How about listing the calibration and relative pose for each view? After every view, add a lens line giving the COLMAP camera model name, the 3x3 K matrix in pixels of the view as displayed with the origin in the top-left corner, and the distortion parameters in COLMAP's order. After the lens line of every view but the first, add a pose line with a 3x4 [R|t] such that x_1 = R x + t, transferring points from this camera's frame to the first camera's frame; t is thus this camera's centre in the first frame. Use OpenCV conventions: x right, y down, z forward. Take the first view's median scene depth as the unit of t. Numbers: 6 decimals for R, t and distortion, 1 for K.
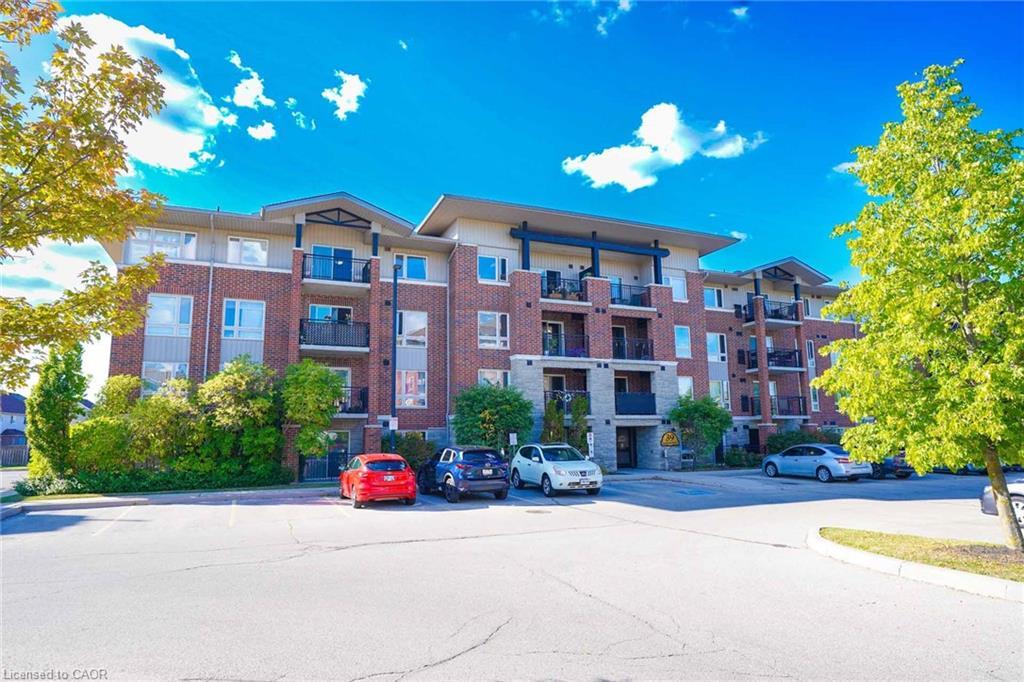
lens RADIAL K [[612.3, 0, 510.9], [0, 612.3, 343.8], [0, 0, 1]] dist [-0.045497, 0.055591]
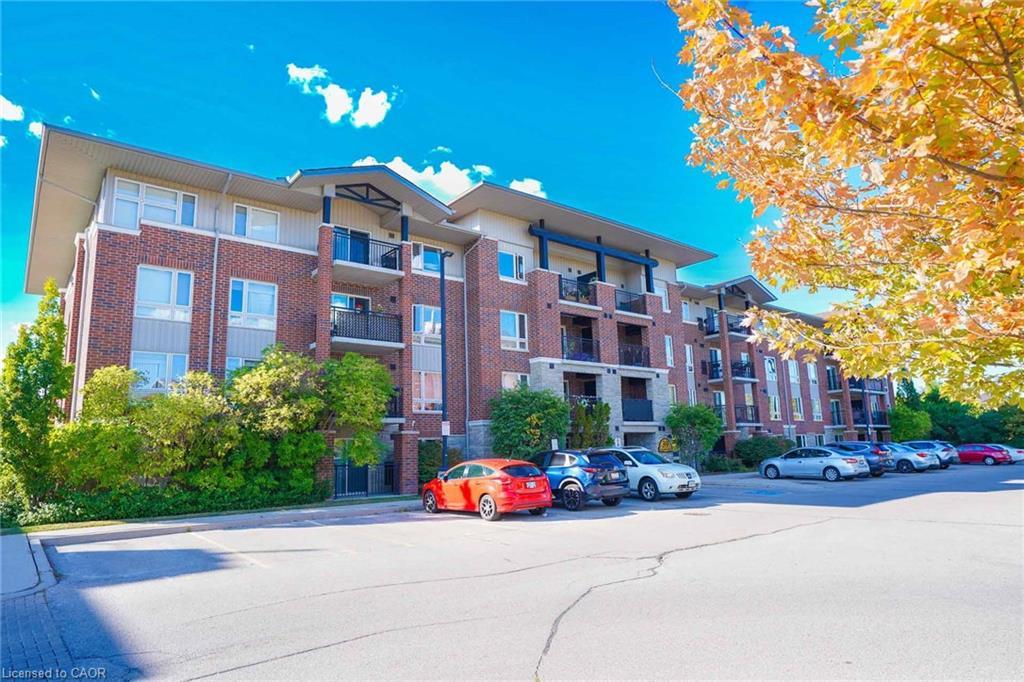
lens RADIAL K [[612.3, 0, 510.9], [0, 612.3, 343.8], [0, 0, 1]] dist [-0.045497, 0.055591]
pose [[0.962971, 0.032407, 0.267650, -0.300675], [-0.024909, 0.999198, -0.031362, 0.029200], [-0.268451, 0.023534, 0.963006, 0.100430]]
